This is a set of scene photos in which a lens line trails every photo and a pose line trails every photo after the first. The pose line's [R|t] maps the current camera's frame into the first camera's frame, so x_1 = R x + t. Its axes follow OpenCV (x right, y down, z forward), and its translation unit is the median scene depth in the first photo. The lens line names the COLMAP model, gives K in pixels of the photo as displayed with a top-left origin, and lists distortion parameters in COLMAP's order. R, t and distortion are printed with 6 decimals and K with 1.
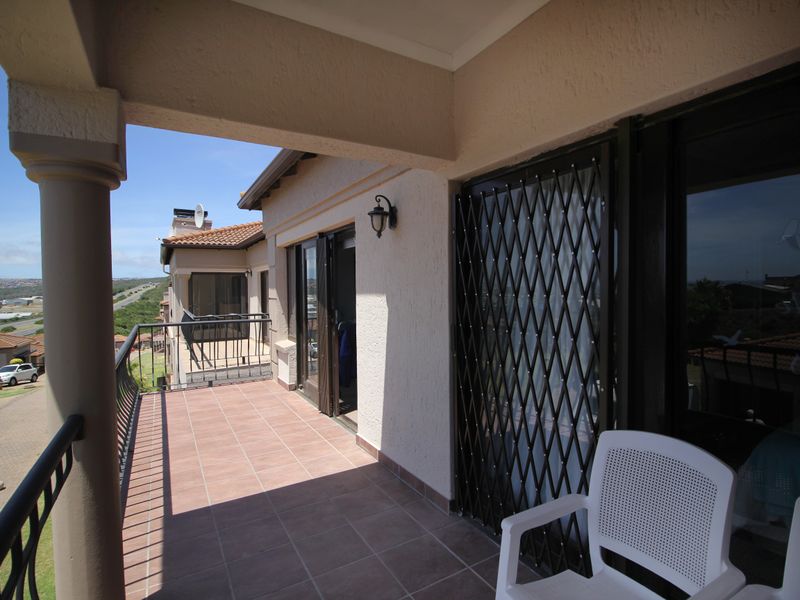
lens RADIAL K [[416.4, 0, 404.8], [0, 416.4, 299.1], [0, 0, 1]] dist [0.004452, -0.017154]
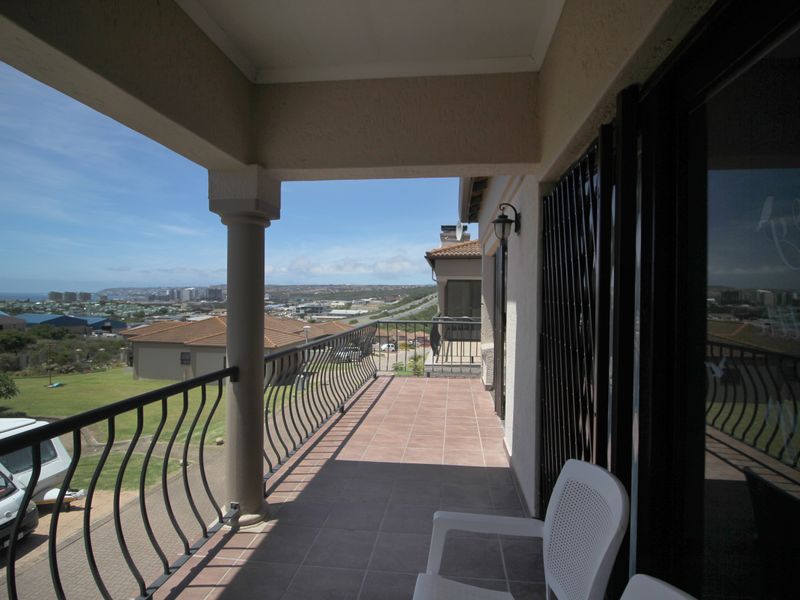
lens RADIAL K [[416.4, 0, 404.8], [0, 416.4, 299.1], [0, 0, 1]] dist [0.004452, -0.017154]
pose [[0.796237, 0.023206, -0.604539, 0.130584], [-0.033332, 0.999429, -0.005537, -0.000301], [0.604066, 0.024560, 0.796556, 0.014866]]
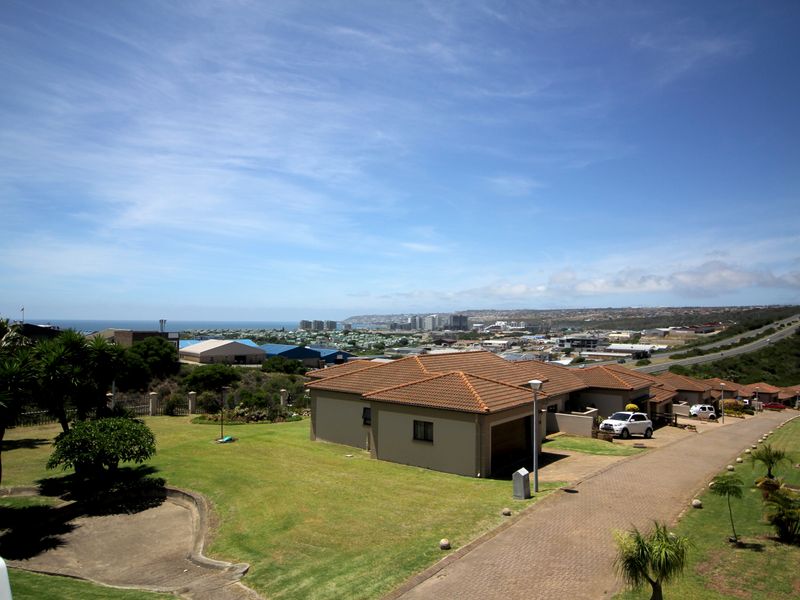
lens RADIAL K [[554.4, 0, 400.0], [0, 554.4, 300.0], [0, 0, 1]] dist [-0.000046, -0.001758]
pose [[0.375171, -0.023487, -0.926658, -0.392063], [-0.032148, 0.998748, -0.038329, -0.023480], [0.926398, 0.044170, 0.373946, 0.662519]]
